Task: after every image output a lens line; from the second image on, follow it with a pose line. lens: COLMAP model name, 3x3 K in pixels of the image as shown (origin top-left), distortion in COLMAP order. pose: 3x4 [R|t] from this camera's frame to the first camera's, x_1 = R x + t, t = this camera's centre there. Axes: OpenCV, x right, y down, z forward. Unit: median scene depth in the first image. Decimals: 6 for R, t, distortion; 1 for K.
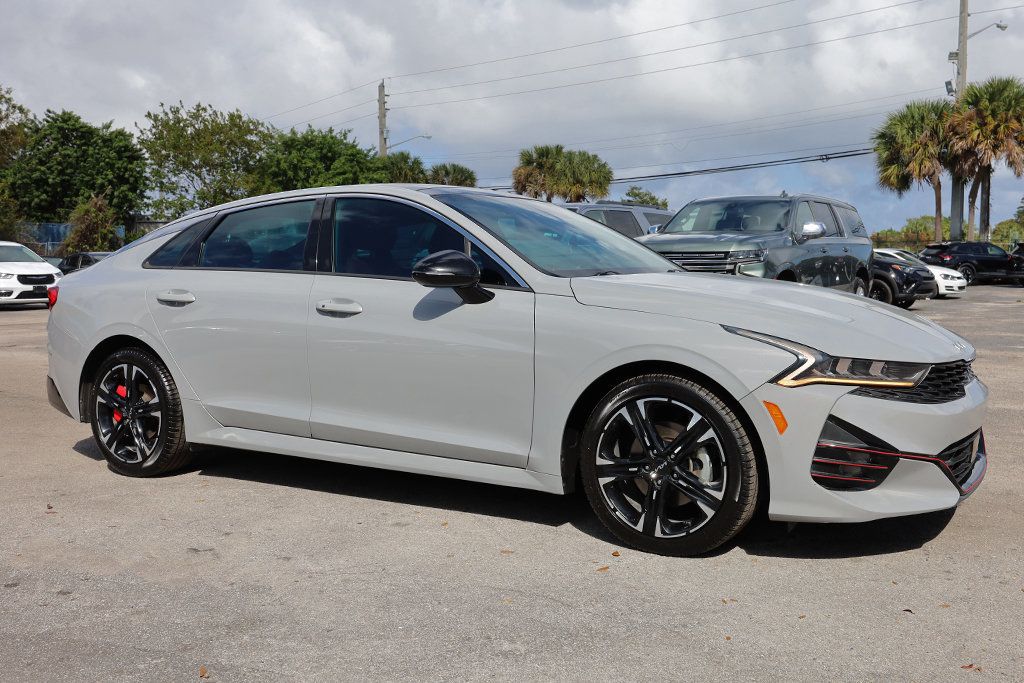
lens RADIAL K [[974.2, 0, 530.8], [0, 974.2, 344.7], [0, 0, 1]] dist [-0.001289, 0.002255]
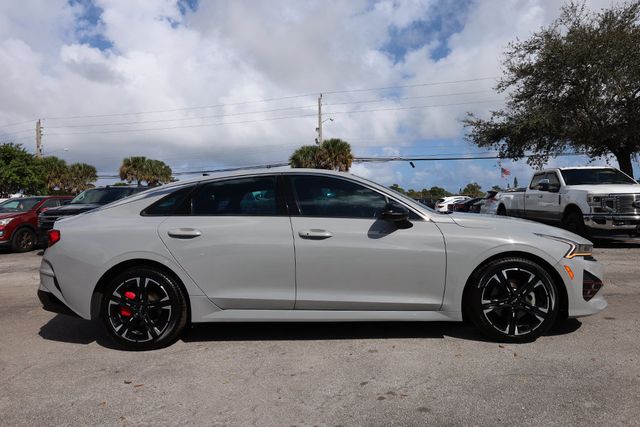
lens RADIAL K [[415.0, 0, 329.9], [0, 415.0, 198.9], [0, 0, 1]] dist [0.005471, 0.001644]
pose [[0.882497, -0.006000, 0.470279, -0.456613], [0.058019, 0.993670, -0.096197, -0.023396], [-0.466725, 0.112179, 0.877259, 0.253985]]
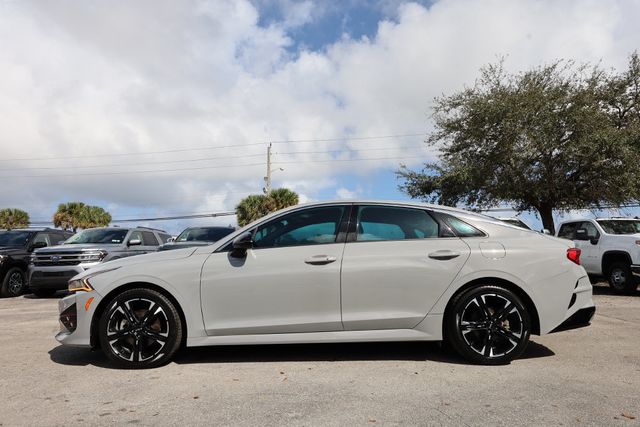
lens RADIAL K [[431.2, 0, 320.0], [0, 431.2, 213.5], [0, 0, 1]] dist [0.002135, 0.001591]
pose [[0.848075, 0.054989, 0.527016, -0.253089], [0.049443, 0.982049, -0.182032, 0.033861], [-0.527565, 0.180434, 0.830132, 0.076696]]
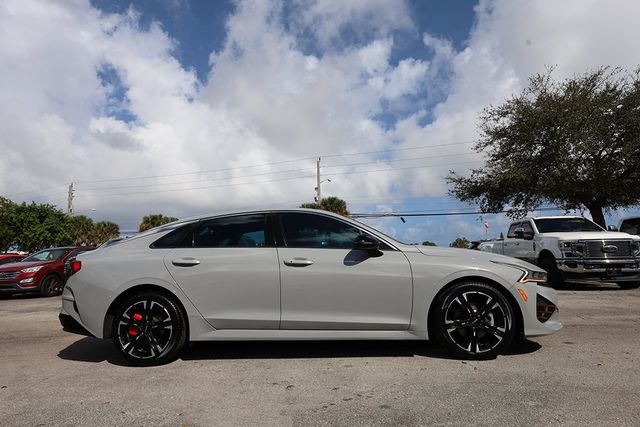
lens RADIAL K [[381.1, 0, 317.0], [0, 381.1, 216.5], [0, 0, 1]] dist [0.000802, -0.000525]
pose [[0.897304, 0.033557, 0.440135, -0.445304], [0.058455, 0.979291, -0.193837, 0.022280], [-0.437524, 0.199659, 0.876760, 0.207590]]
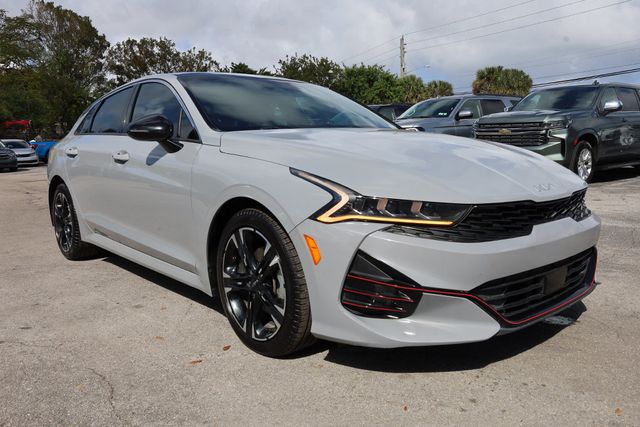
lens RADIAL K [[519.8, 0, 337.4], [0, 519.8, 214.3], [0, 0, 1]] dist [-0.004444, 0.000286]
pose [[0.956742, 0.025128, -0.289849, 0.296110], [-0.006945, 0.997952, 0.063594, -0.003267], [0.290854, -0.058830, 0.954957, 0.283851]]
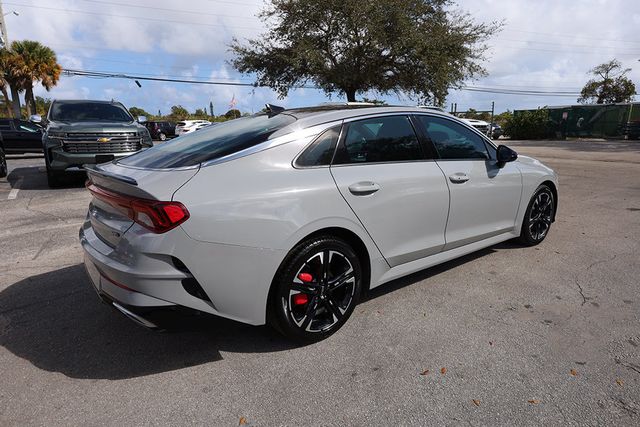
lens RADIAL K [[381.1, 0, 317.0], [0, 381.1, 216.5], [0, 0, 1]] dist [0.000802, -0.000525]
pose [[0.374065, -0.217389, 0.901564, -0.821048], [0.085045, 0.976083, 0.200072, -0.114427], [-0.923495, 0.001833, 0.383606, 0.826086]]
